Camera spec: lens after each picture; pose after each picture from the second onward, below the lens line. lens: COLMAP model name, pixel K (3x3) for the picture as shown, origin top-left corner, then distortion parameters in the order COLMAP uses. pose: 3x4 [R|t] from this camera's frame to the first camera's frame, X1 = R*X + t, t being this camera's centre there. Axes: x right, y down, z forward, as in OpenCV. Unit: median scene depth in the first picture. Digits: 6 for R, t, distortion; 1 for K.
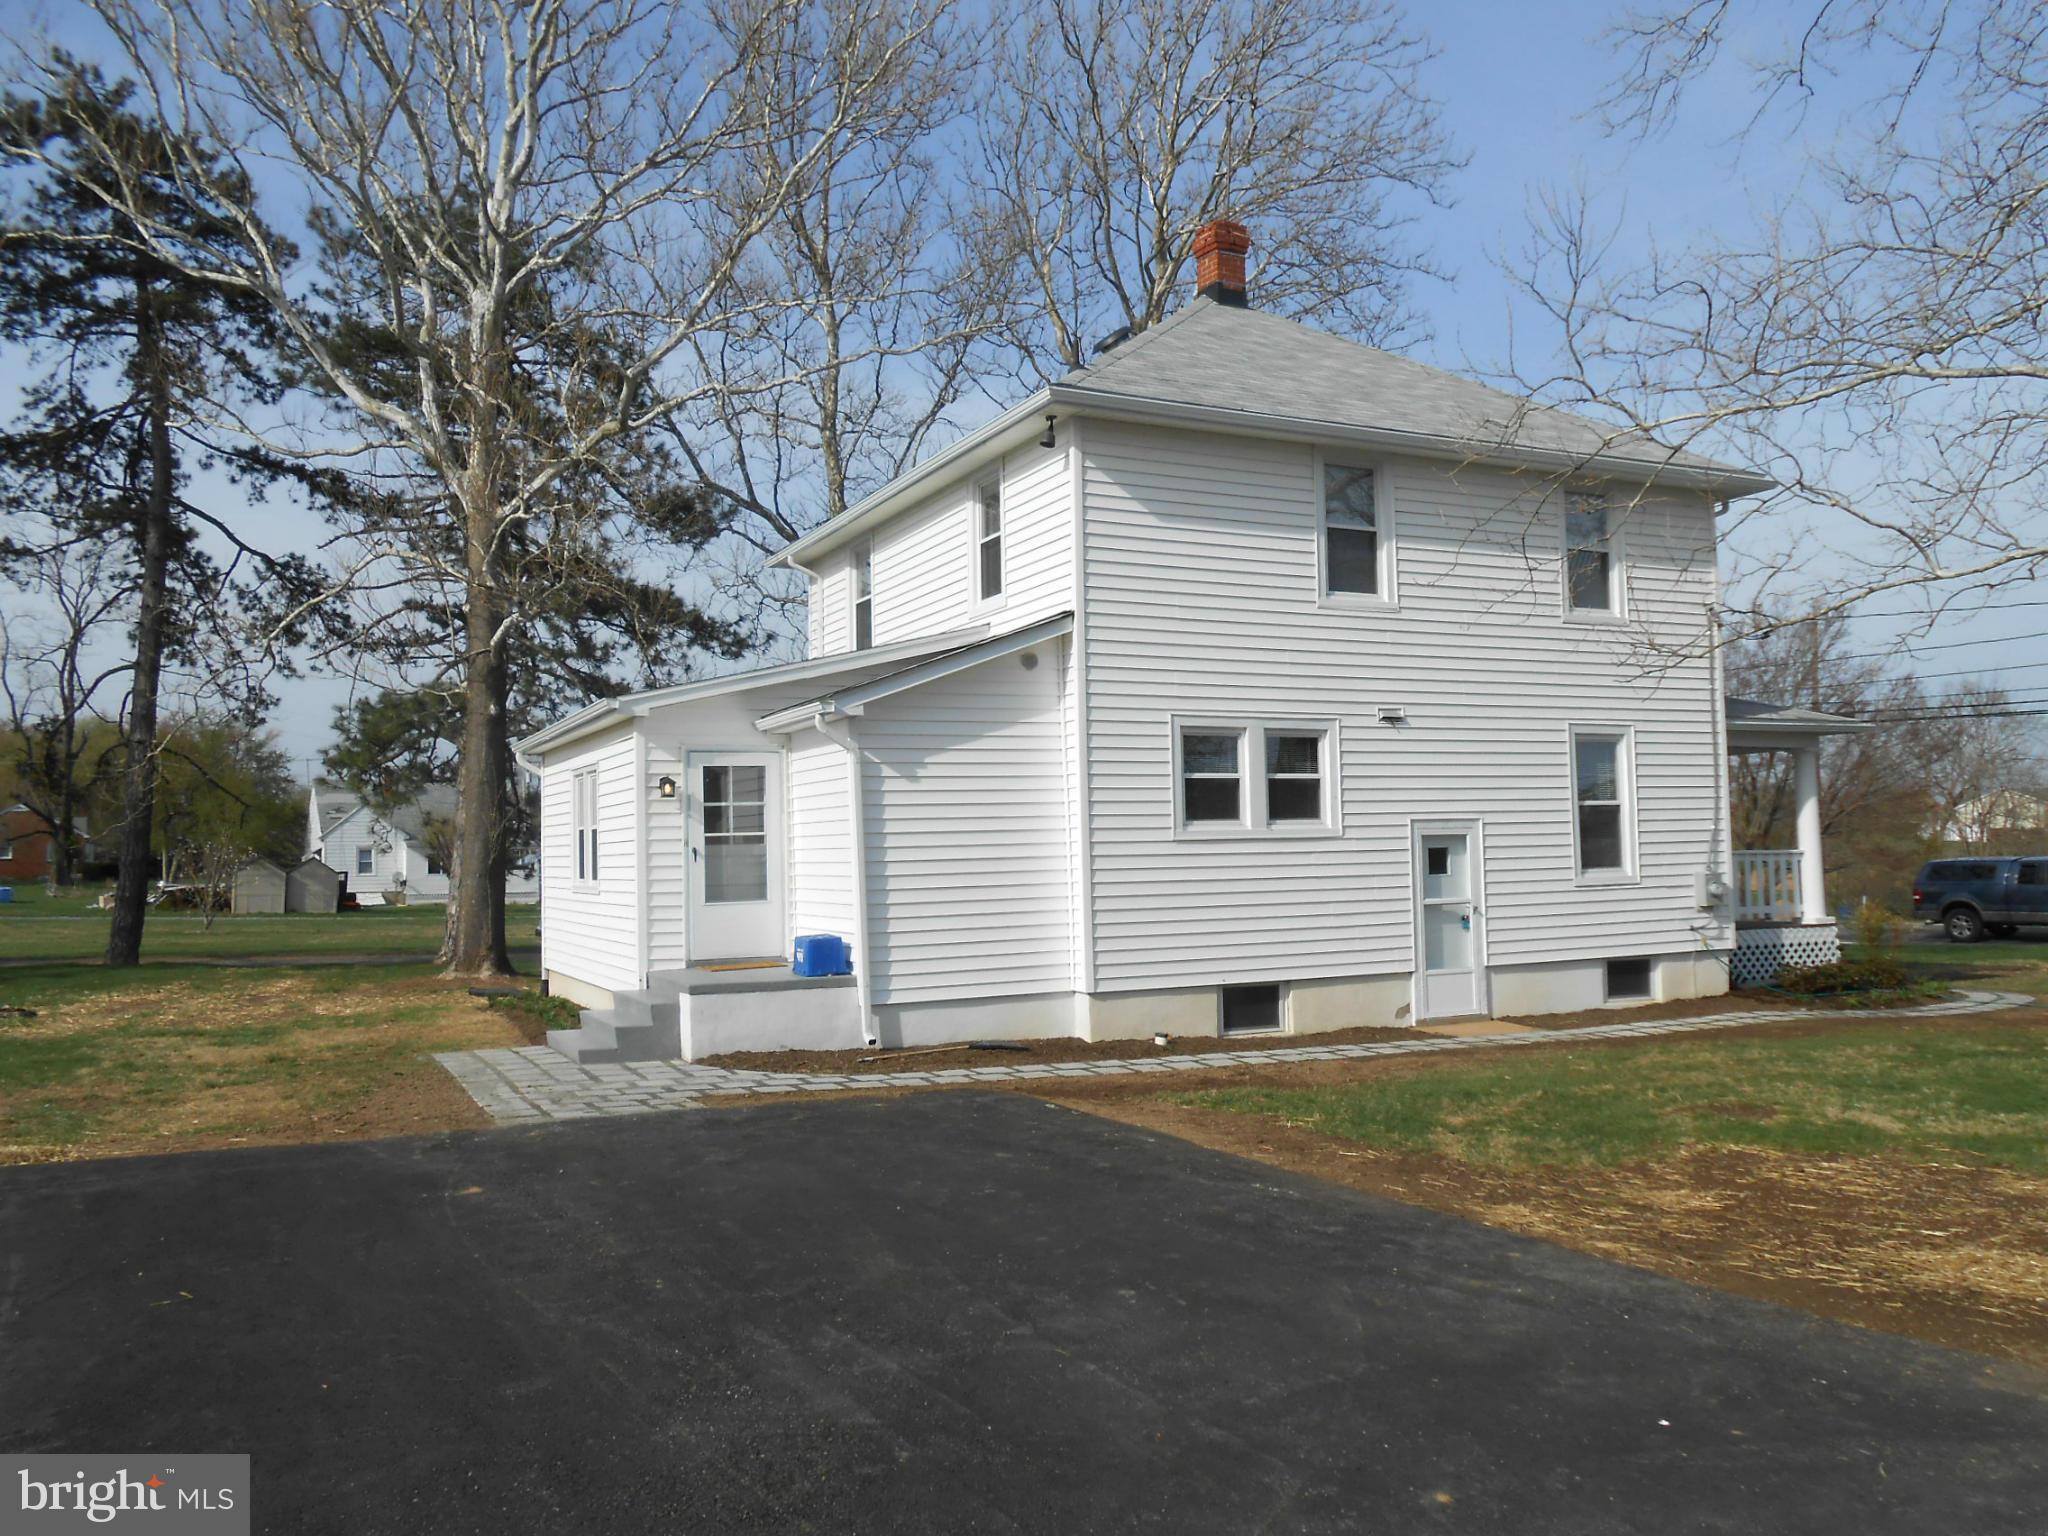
lens RADIAL K [[1580.6, 0, 1024.0], [0, 1580.6, 768.0], [0, 0, 1]] dist [-0.035432, -0.003946]
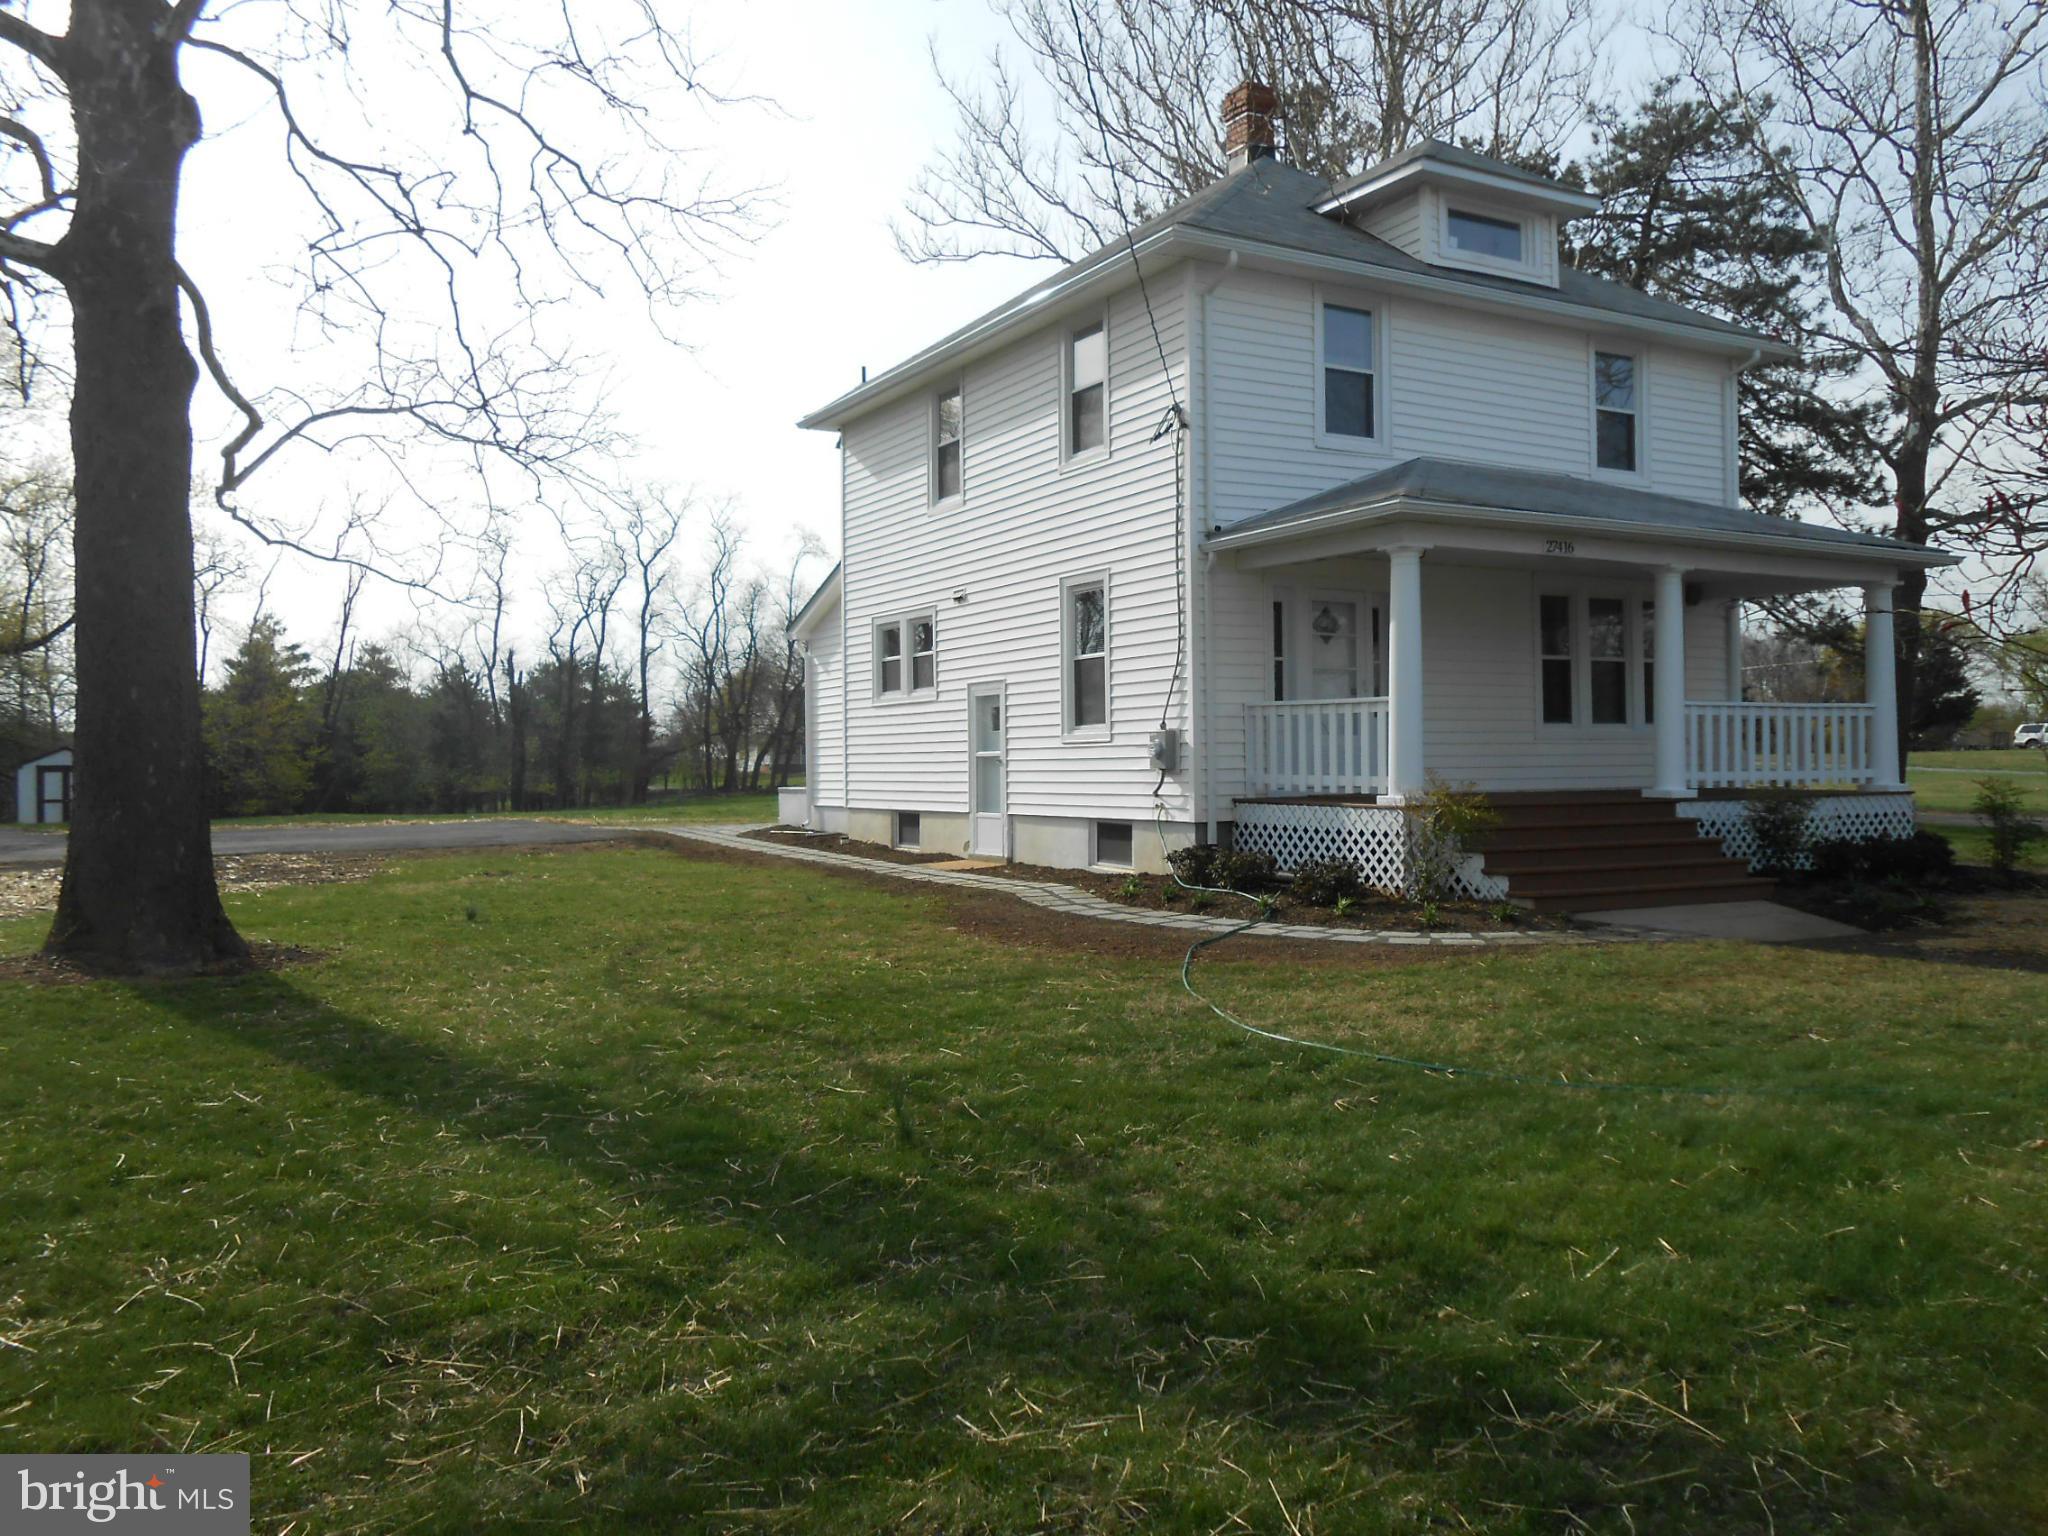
lens RADIAL K [[1580.6, 0, 1024.0], [0, 1580.6, 768.0], [0, 0, 1]] dist [-0.035432, -0.003946]
pose [[0.062405, 0.032064, -0.997536, 1.410214], [0.081308, 0.995998, 0.037102, 0.054557], [0.994733, -0.083423, 0.059548, 0.963387]]
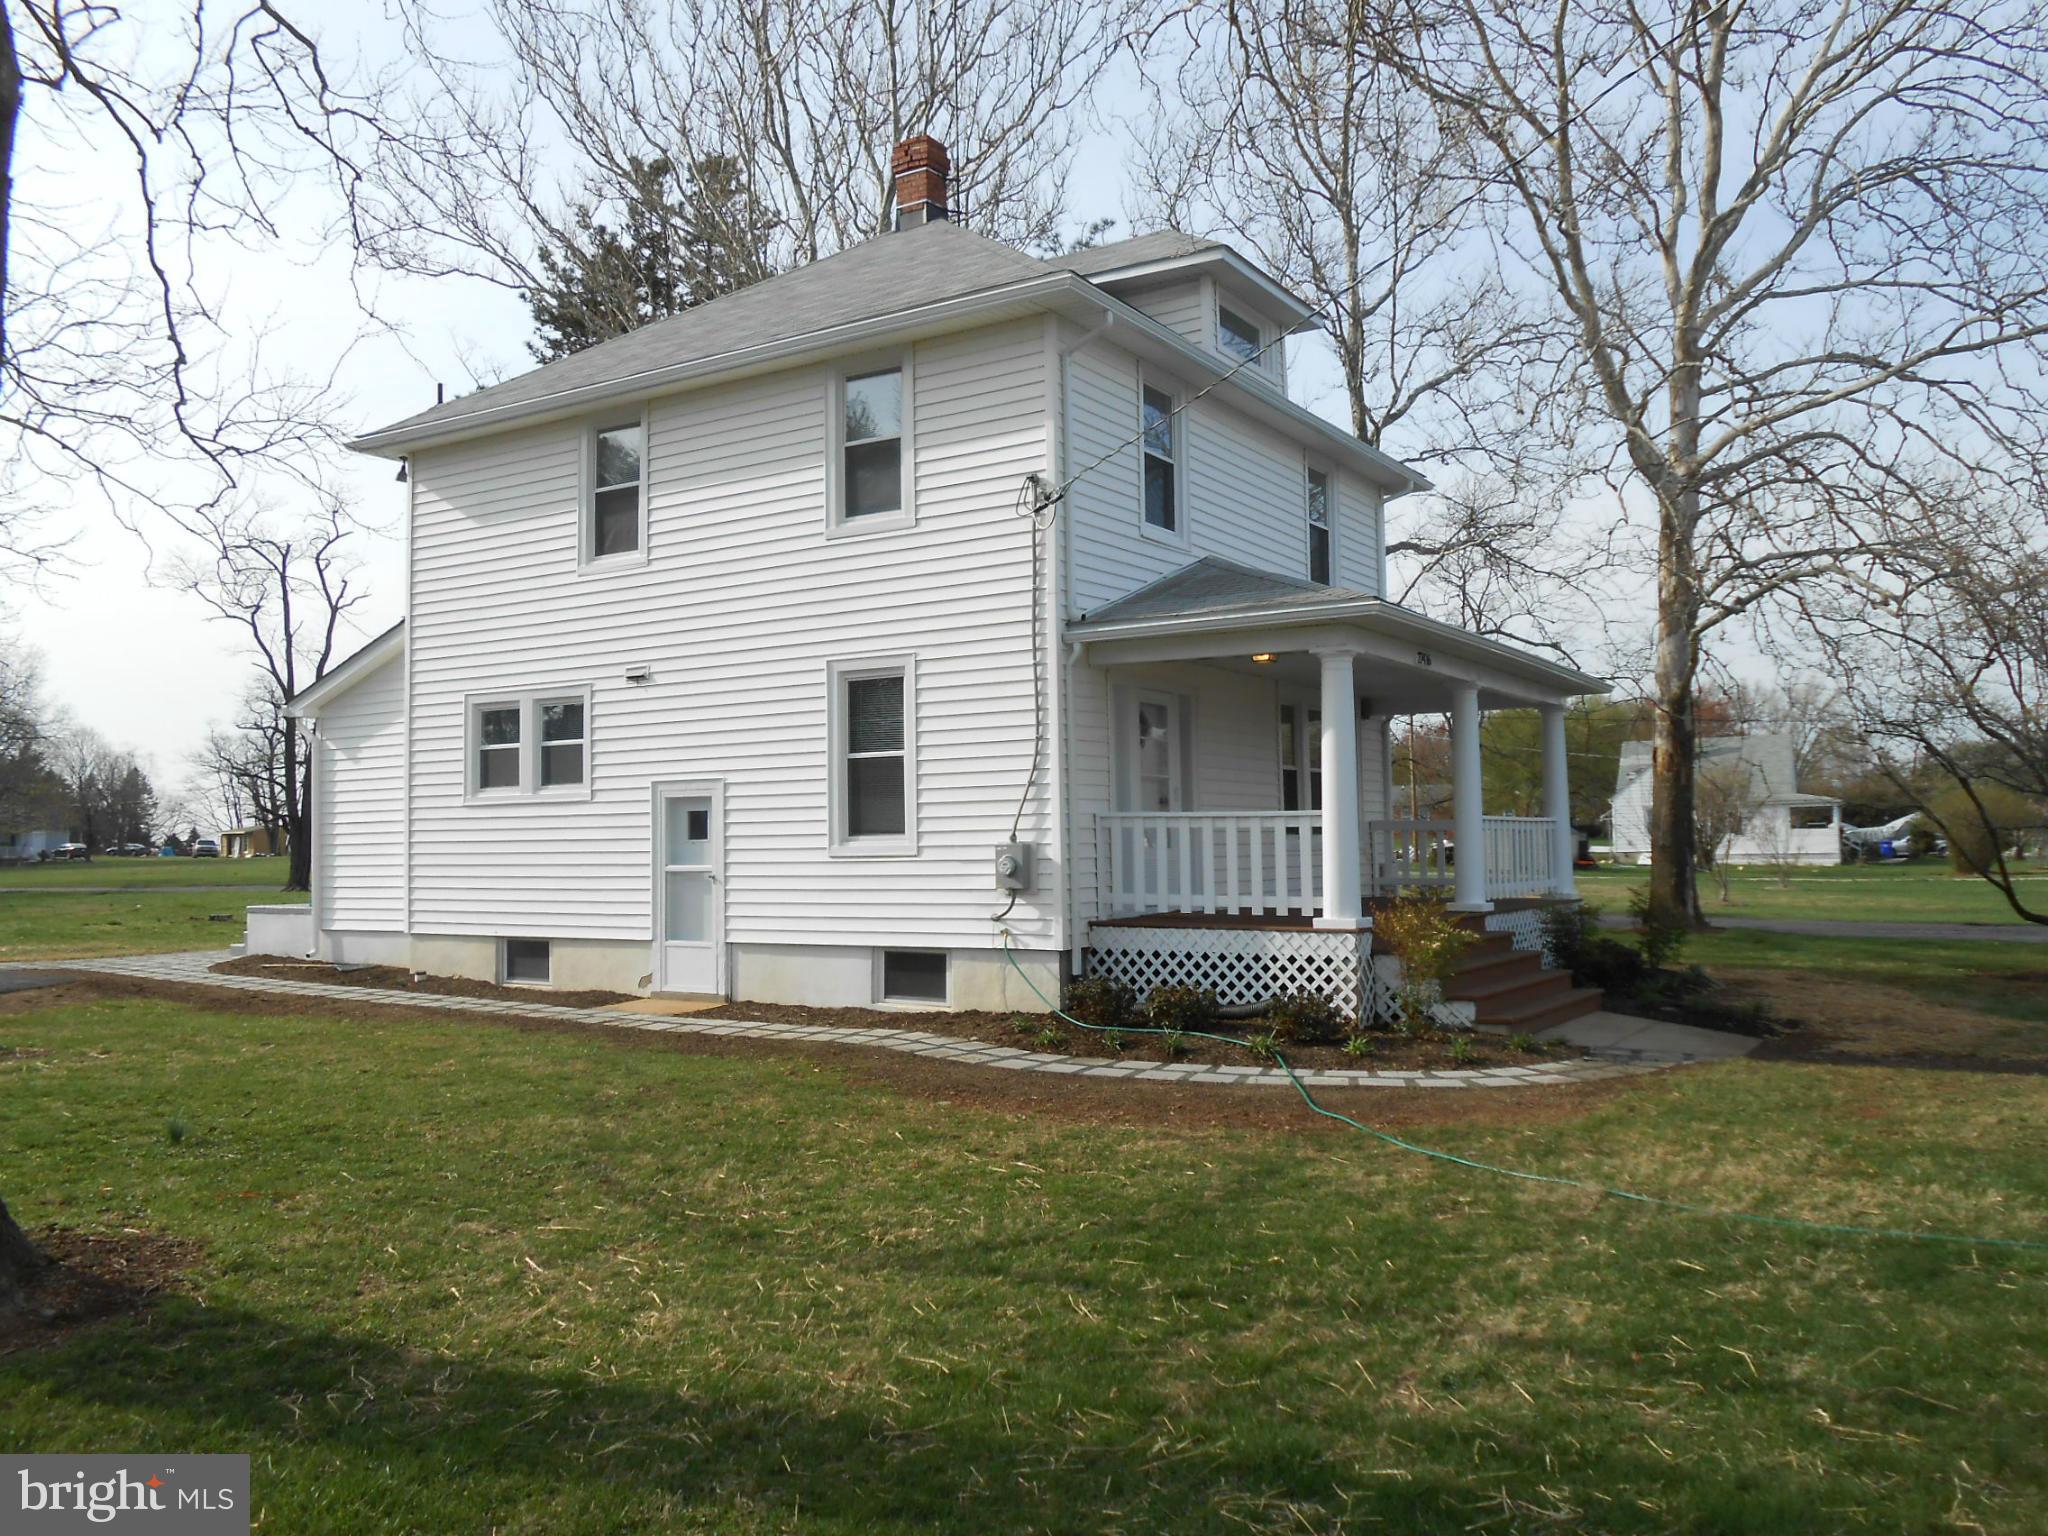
lens RADIAL K [[1580.6, 0, 1024.0], [0, 1580.6, 768.0], [0, 0, 1]] dist [-0.035432, -0.003946]
pose [[0.535081, -0.018981, -0.844588, 1.167507], [0.057972, 0.998216, 0.014294, 0.023614], [0.842809, -0.056611, 0.535227, 0.675962]]
